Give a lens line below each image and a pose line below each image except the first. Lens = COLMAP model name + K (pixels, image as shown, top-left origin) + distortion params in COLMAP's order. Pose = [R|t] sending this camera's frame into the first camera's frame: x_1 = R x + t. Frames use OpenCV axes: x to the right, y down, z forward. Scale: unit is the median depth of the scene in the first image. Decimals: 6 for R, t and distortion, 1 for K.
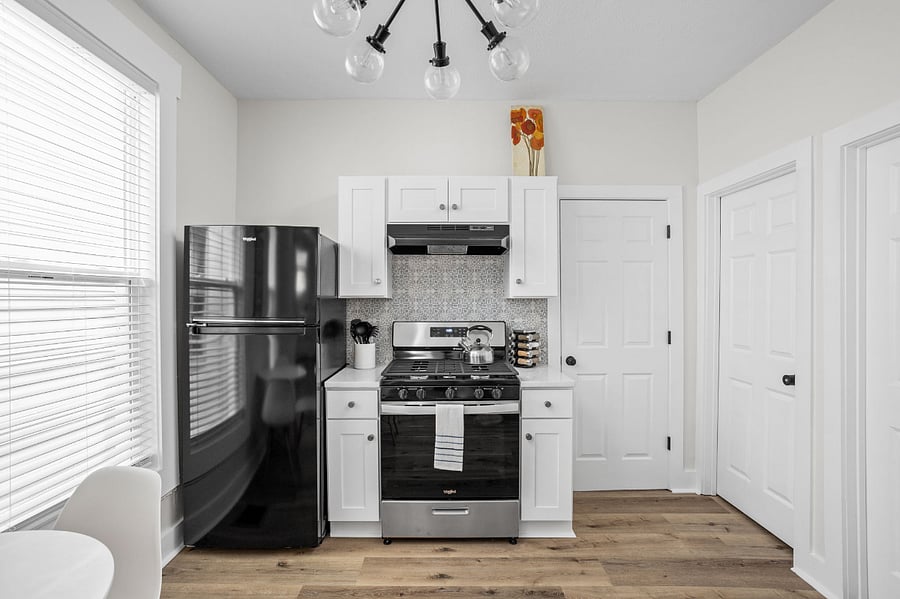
lens RADIAL K [[431.0, 0, 443.9], [0, 431.0, 301.5], [0, 0, 1]] dist [-0.046447, 0.025607]
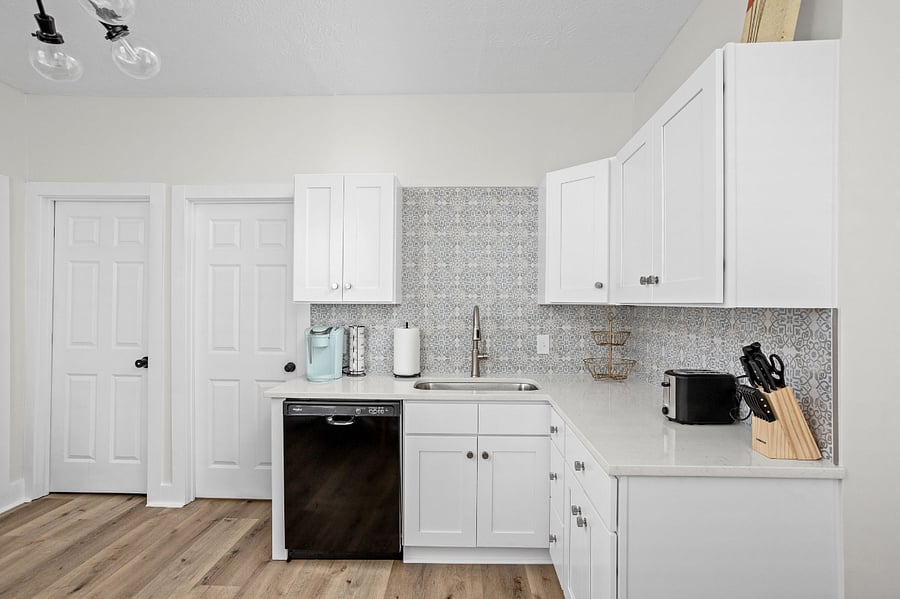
lens RADIAL K [[431.0, 0, 443.9], [0, 431.0, 301.5], [0, 0, 1]] dist [-0.046447, 0.025607]
pose [[0.011950, 0.017595, 0.999774, -0.420863], [-0.000968, 0.999845, -0.017585, 0.017159], [-0.999928, -0.000758, 0.011965, 0.049918]]
